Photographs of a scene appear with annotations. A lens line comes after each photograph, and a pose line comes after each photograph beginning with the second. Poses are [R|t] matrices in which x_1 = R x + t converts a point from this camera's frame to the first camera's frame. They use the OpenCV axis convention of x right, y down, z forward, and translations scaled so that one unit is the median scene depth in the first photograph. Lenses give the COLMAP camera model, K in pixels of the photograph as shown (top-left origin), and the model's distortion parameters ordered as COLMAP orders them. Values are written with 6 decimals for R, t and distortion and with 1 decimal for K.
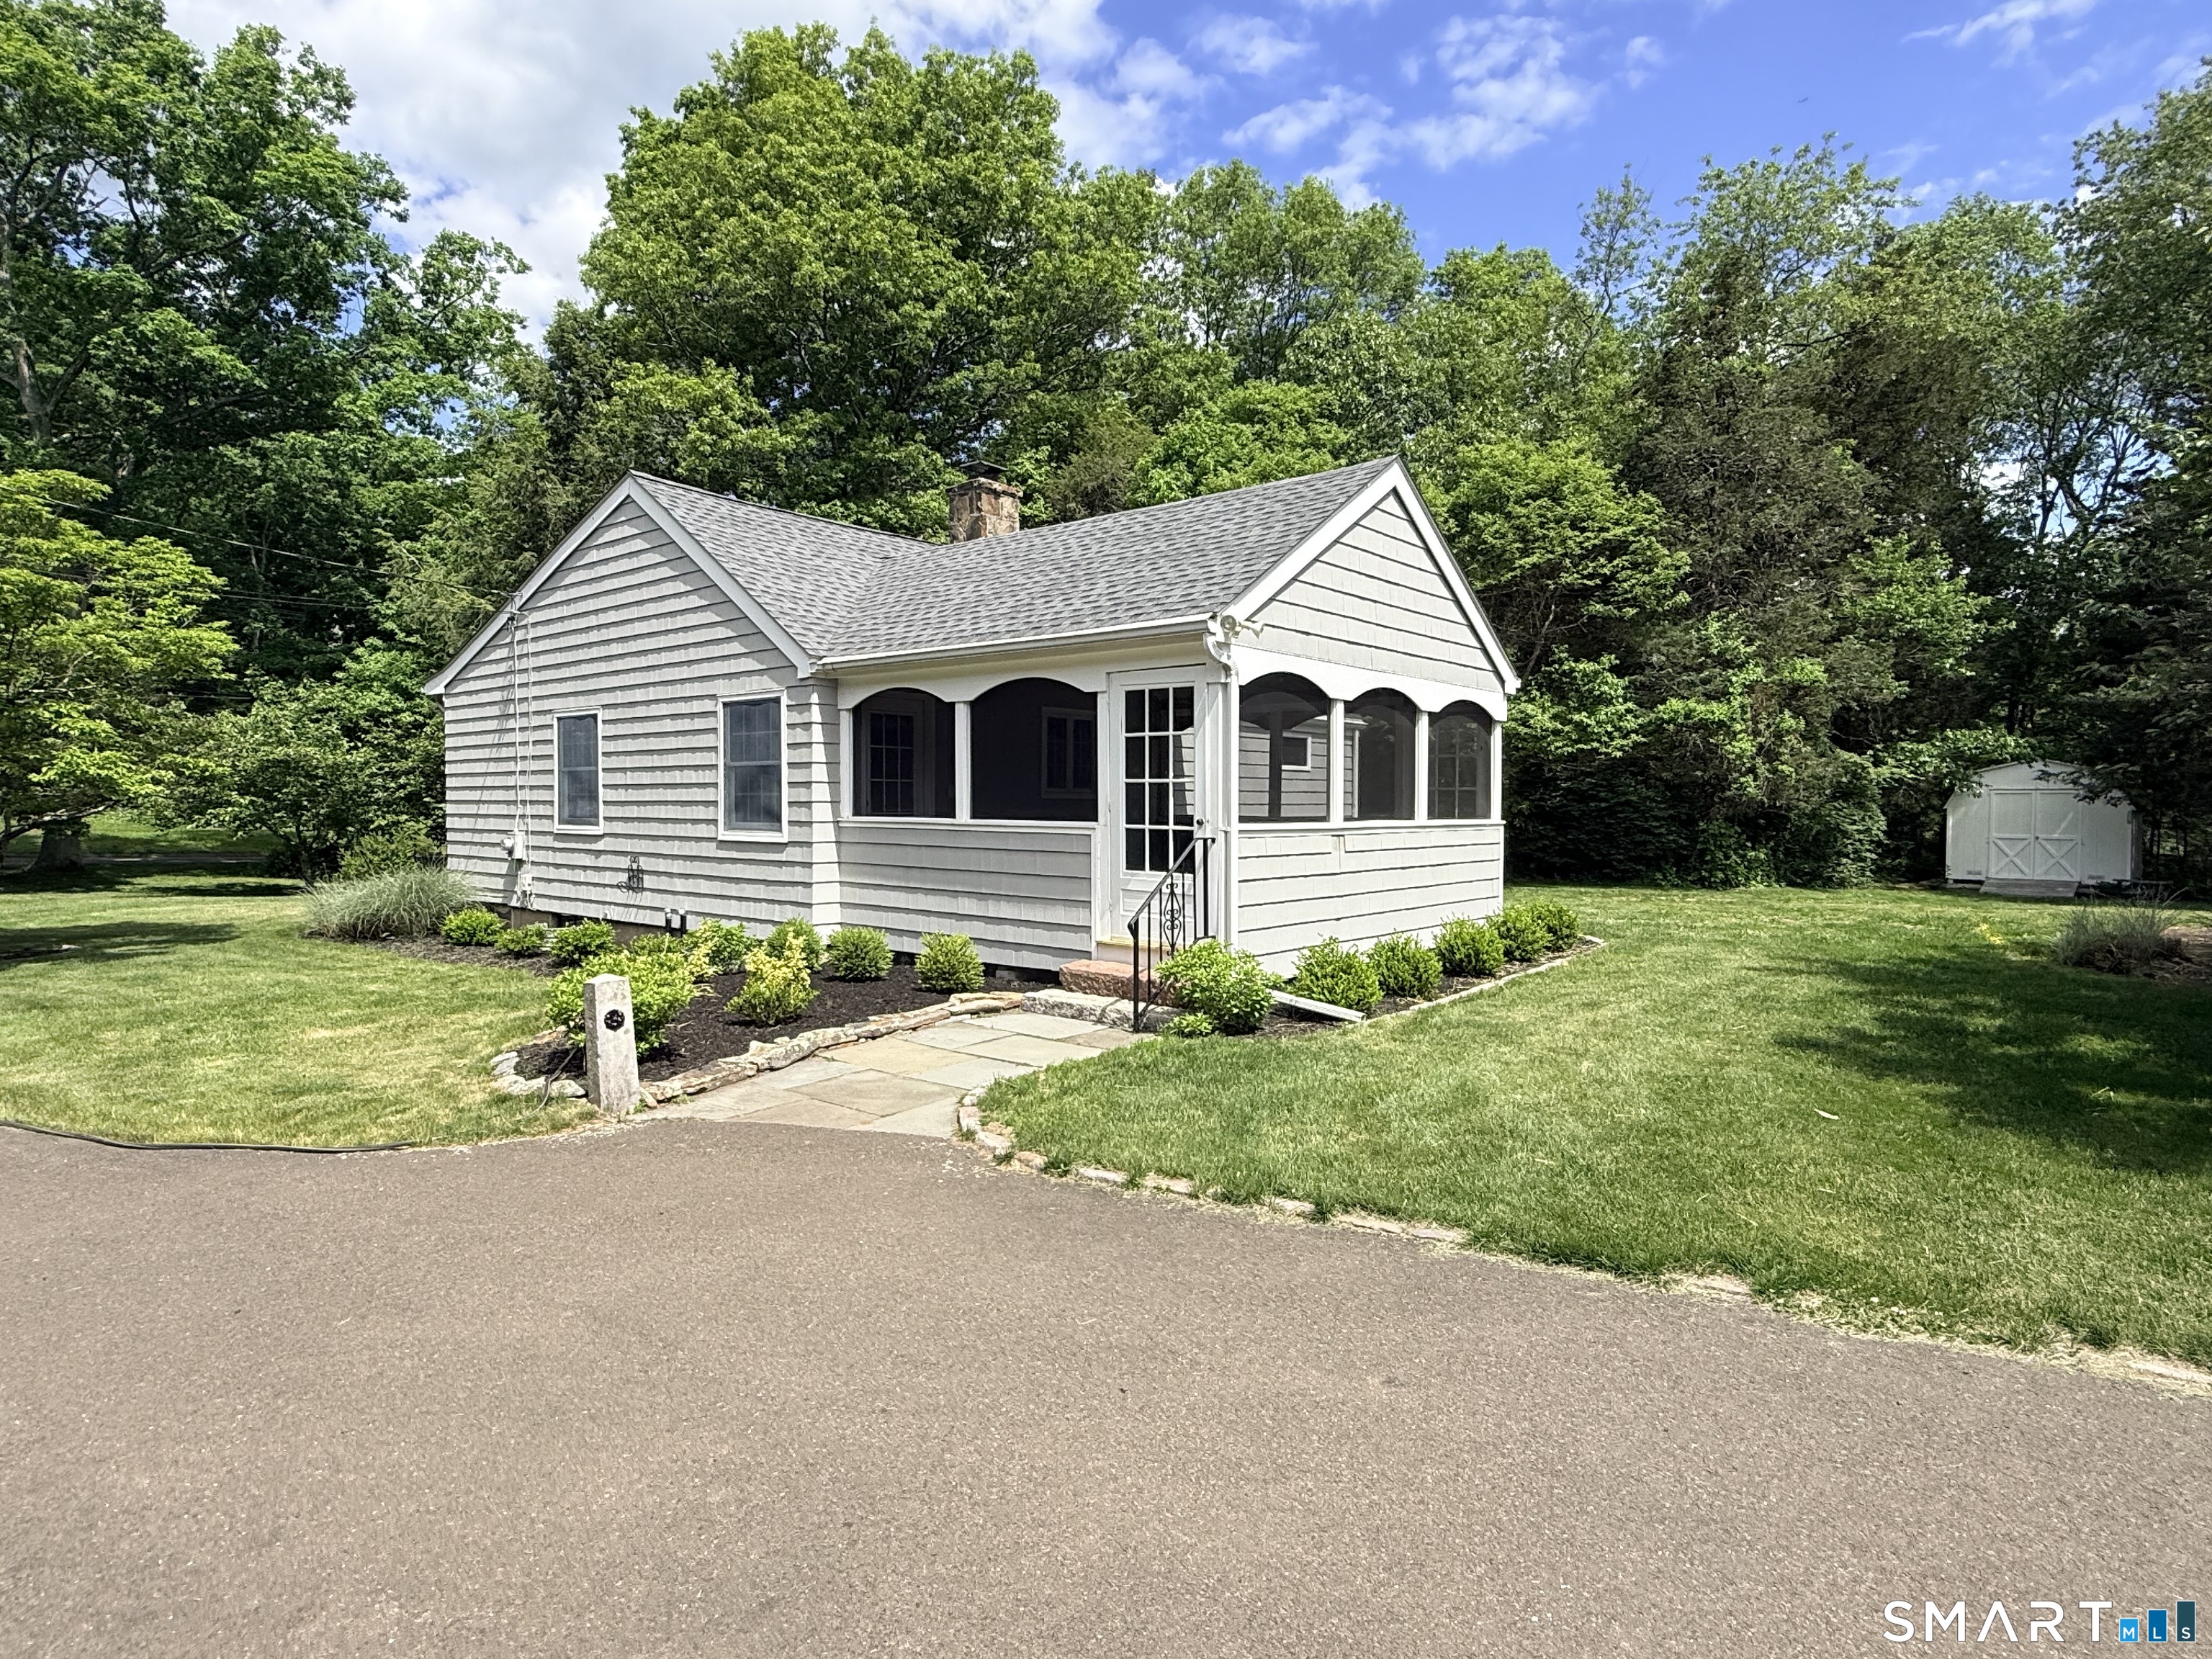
lens RADIAL K [[1219.7, 0, 1104.6], [0, 1219.7, 838.8], [0, 0, 1]] dist [-0.002716, -0.000460]
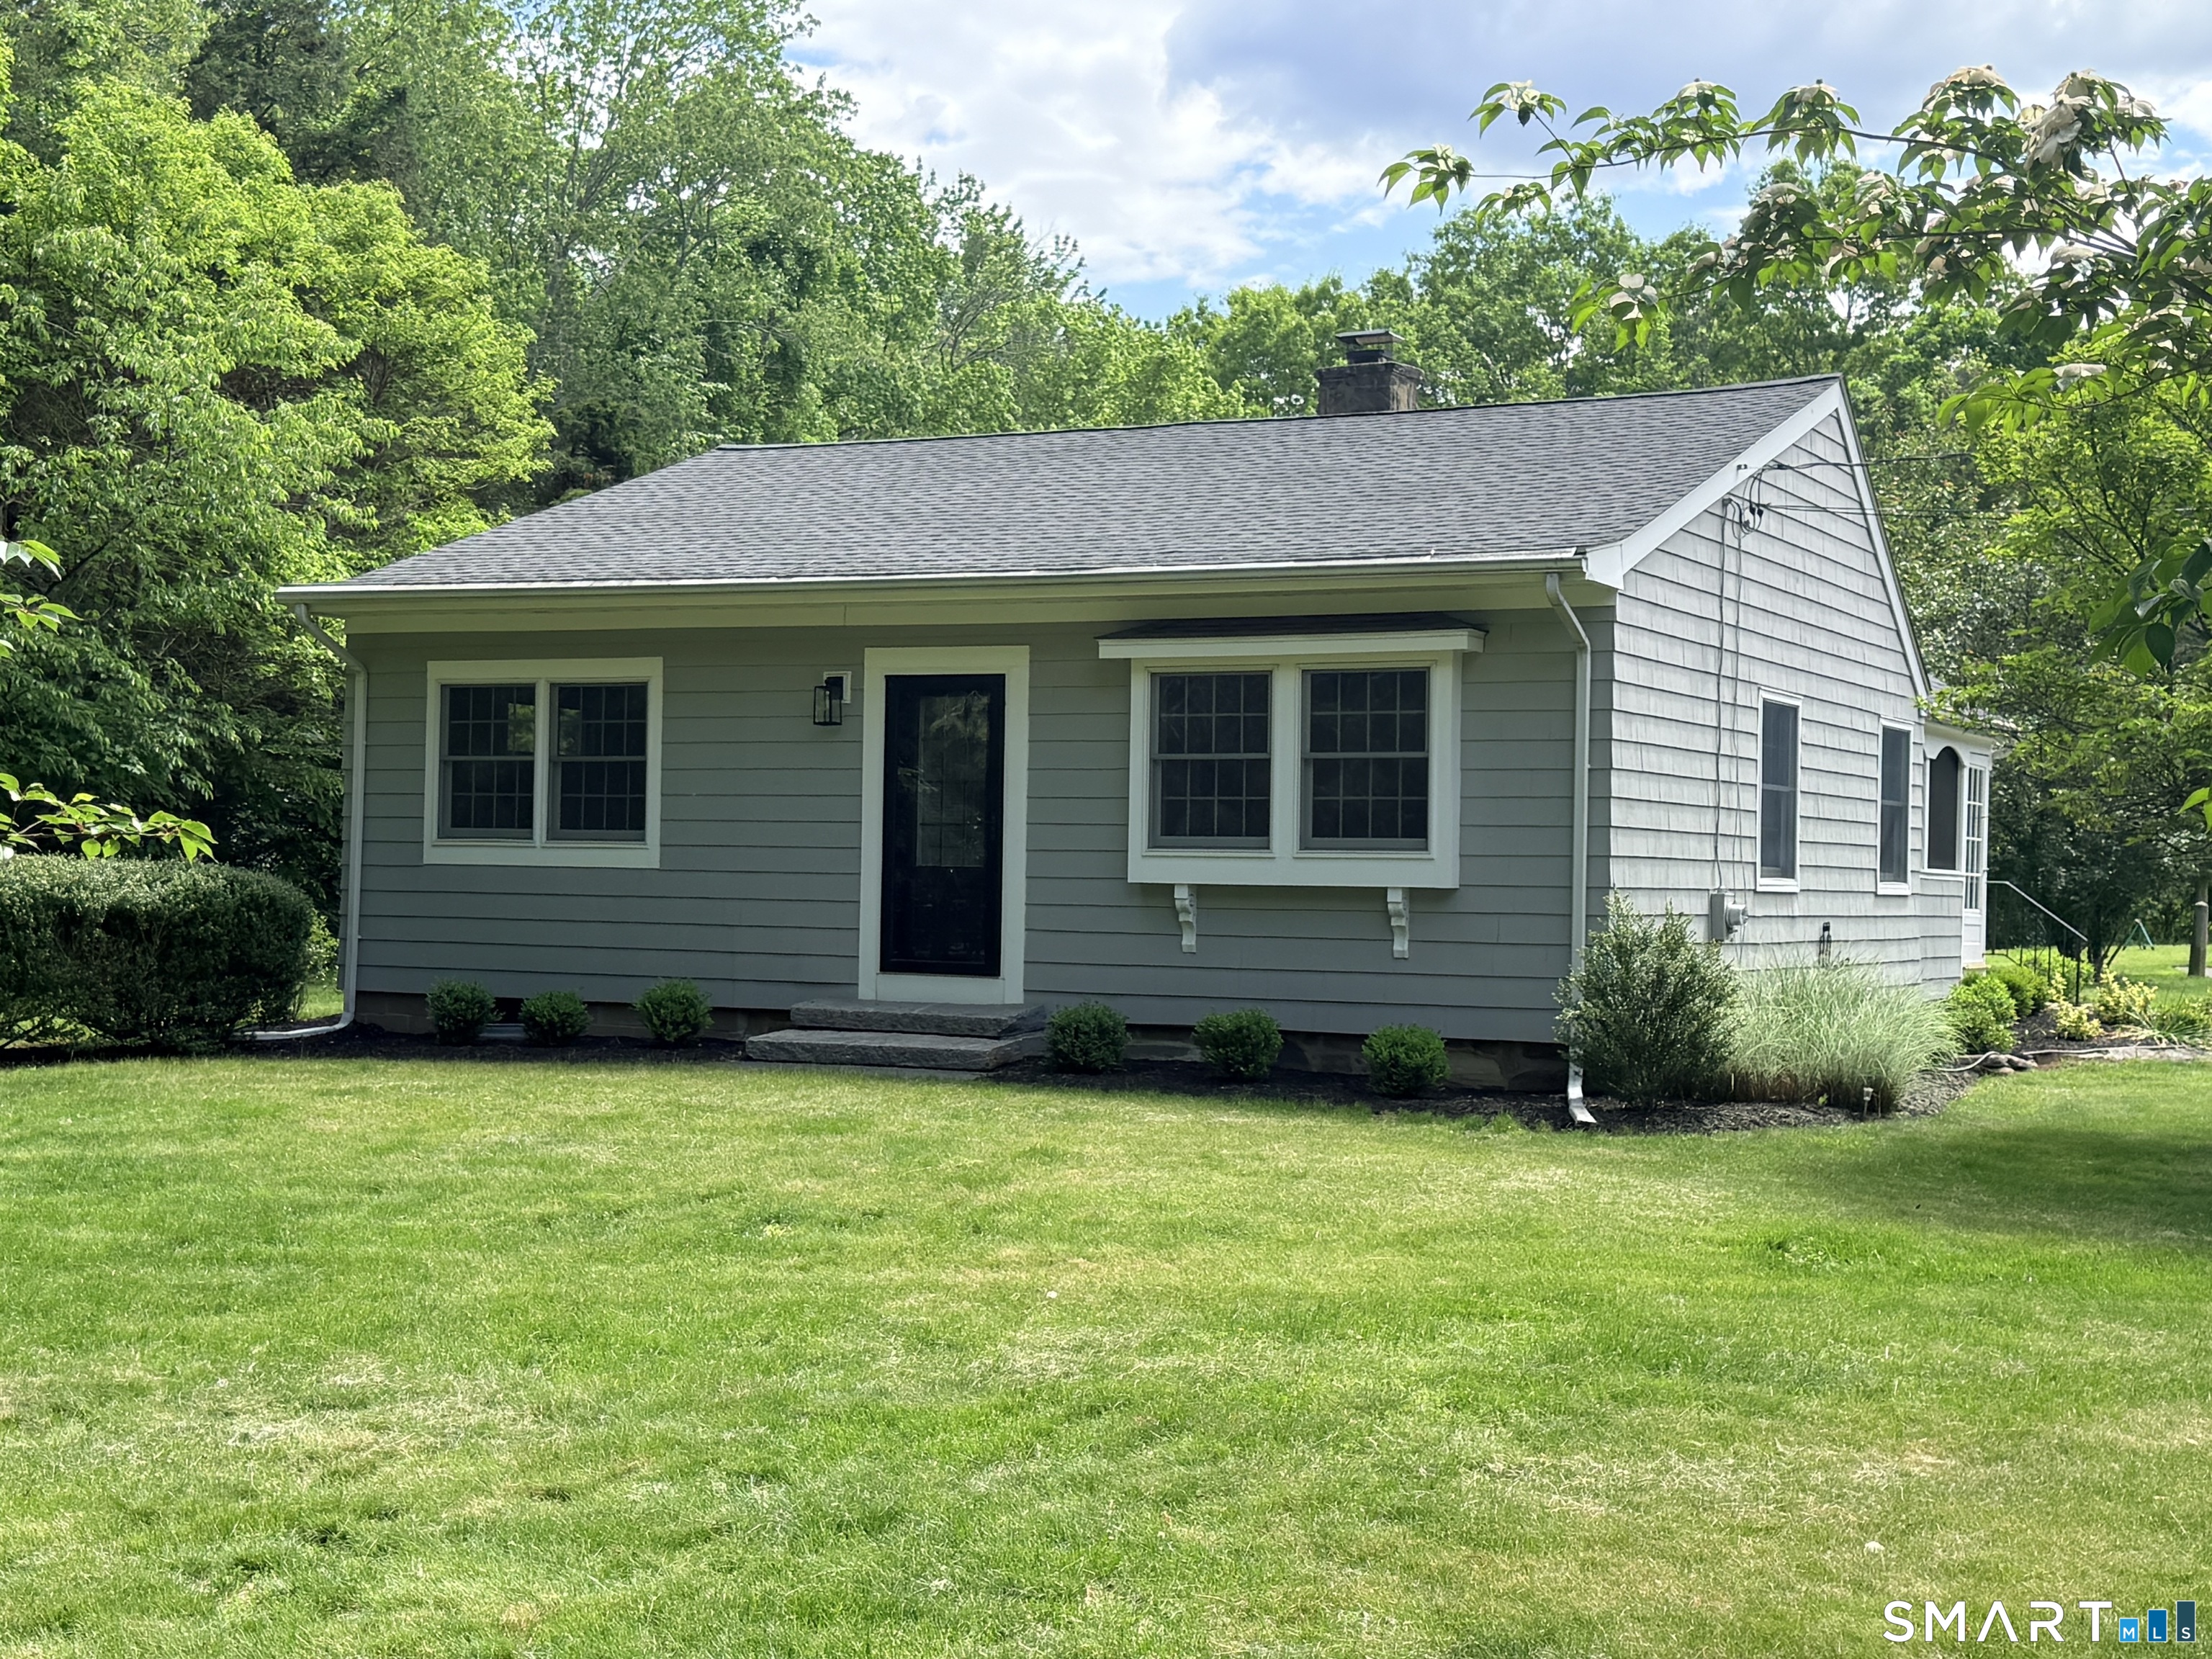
lens RADIAL K [[3059.1, 0, 1106.0], [0, 3059.1, 829.5], [0, 0, 1]] dist [0.008621, 0.005118]
pose [[-0.220788, 0.008580, 0.975284, -1.792854], [0.007894, 0.999944, -0.007010, -0.026131], [-0.975290, 0.006151, -0.220844, 1.599981]]
